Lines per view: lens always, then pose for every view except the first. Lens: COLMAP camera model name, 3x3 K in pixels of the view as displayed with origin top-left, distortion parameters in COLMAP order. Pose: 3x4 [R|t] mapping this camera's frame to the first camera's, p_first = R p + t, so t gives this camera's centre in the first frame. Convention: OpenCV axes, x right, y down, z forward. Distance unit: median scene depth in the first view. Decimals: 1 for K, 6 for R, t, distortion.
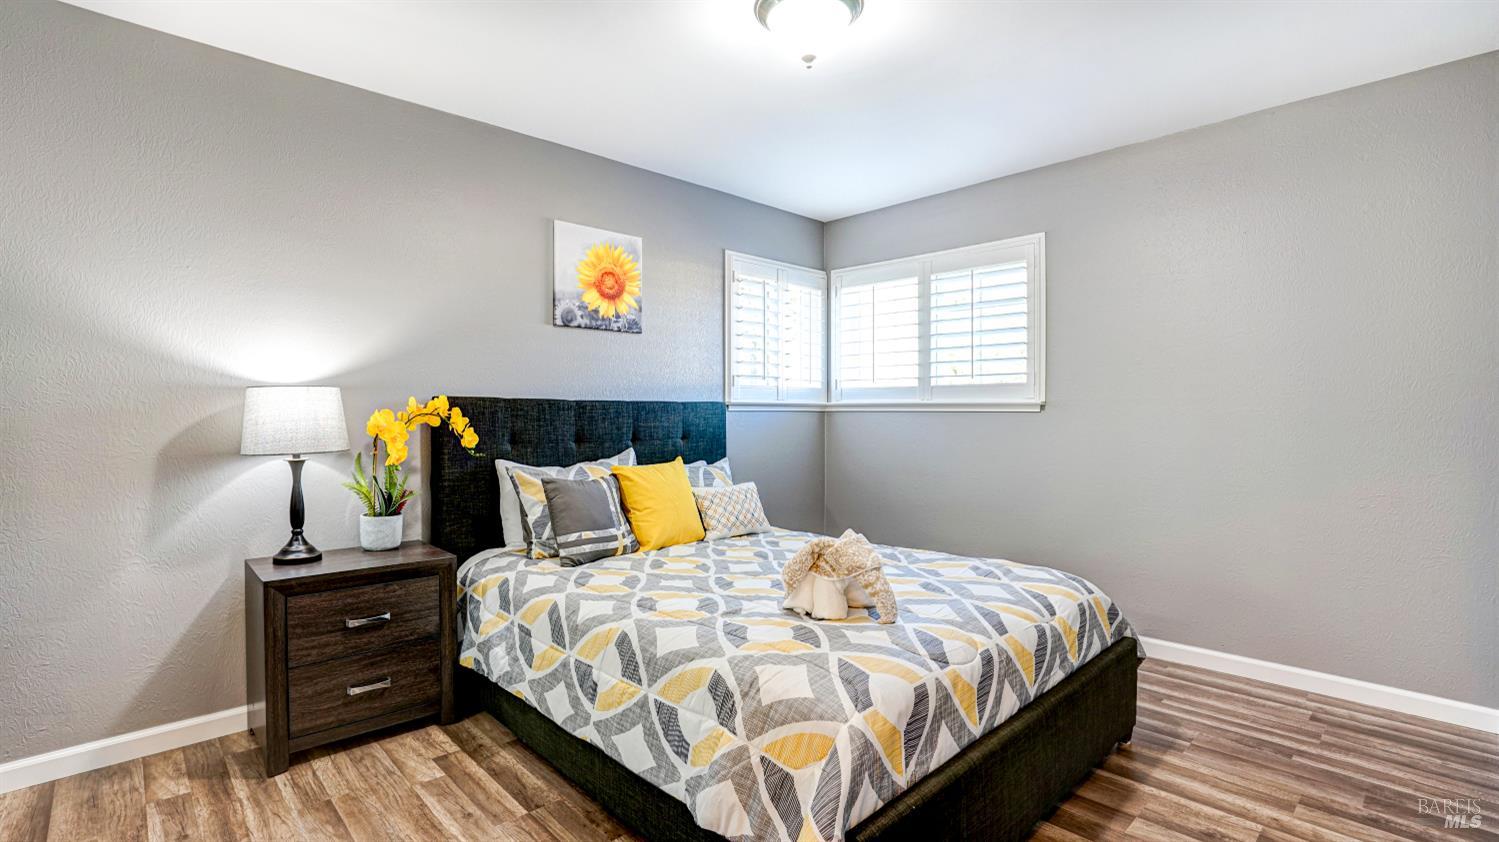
lens RADIAL K [[687.9, 0, 743.5], [0, 687.9, 420.8], [0, 0, 1]] dist [-0.063639, 0.023312]
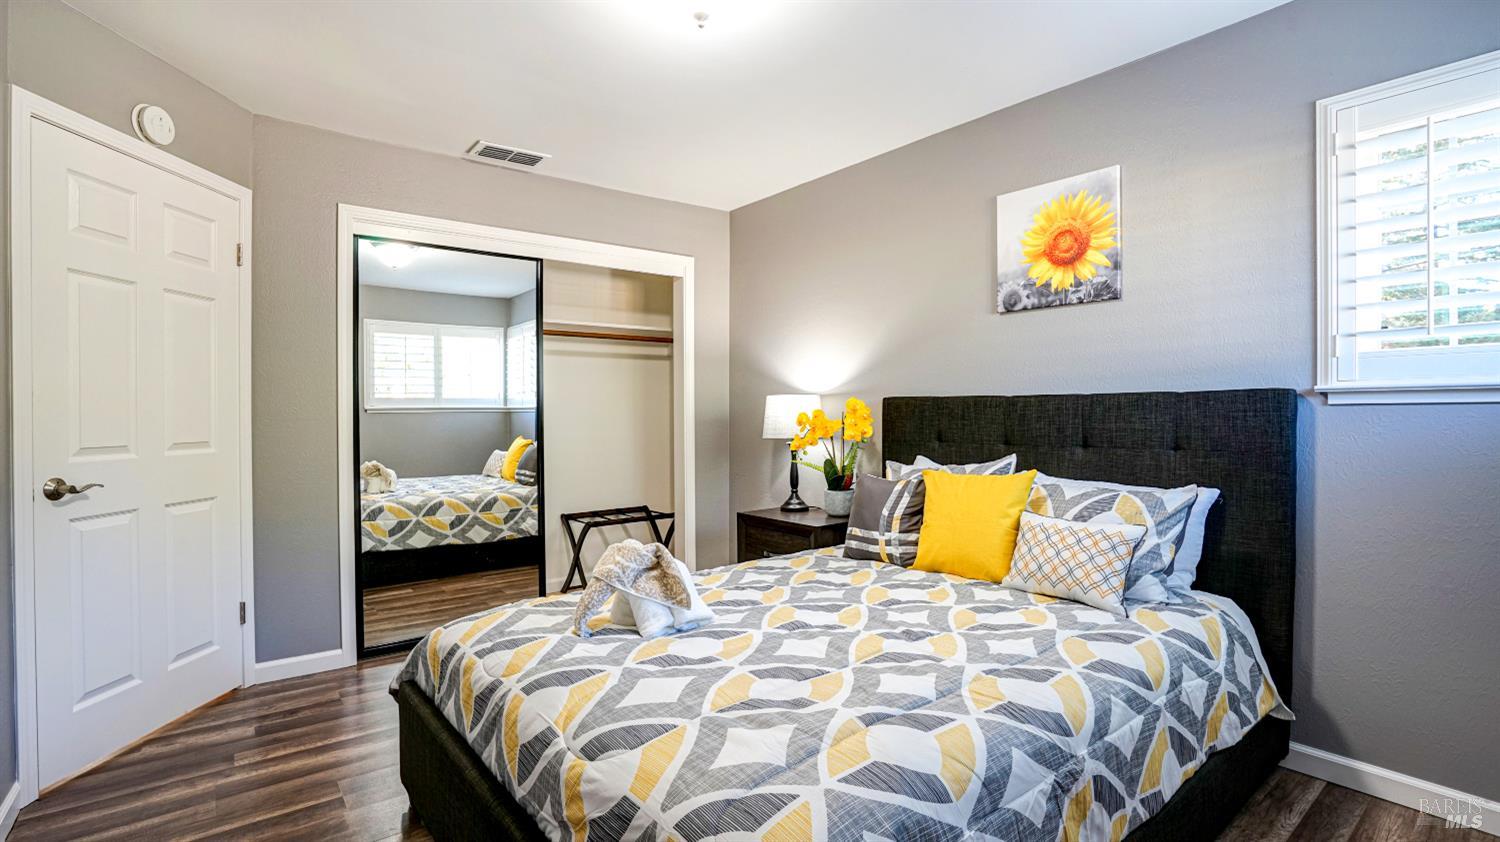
lens RADIAL K [[688.4, 0, 744.0], [0, 688.4, 420.8], [0, 0, 1]] dist [-0.063639, 0.023312]
pose [[-0.082370, 0.010643, -0.996545, 0.624401], [-0.006091, 0.999919, 0.011183, -0.006102], [0.996583, 0.006991, -0.082299, 0.716029]]
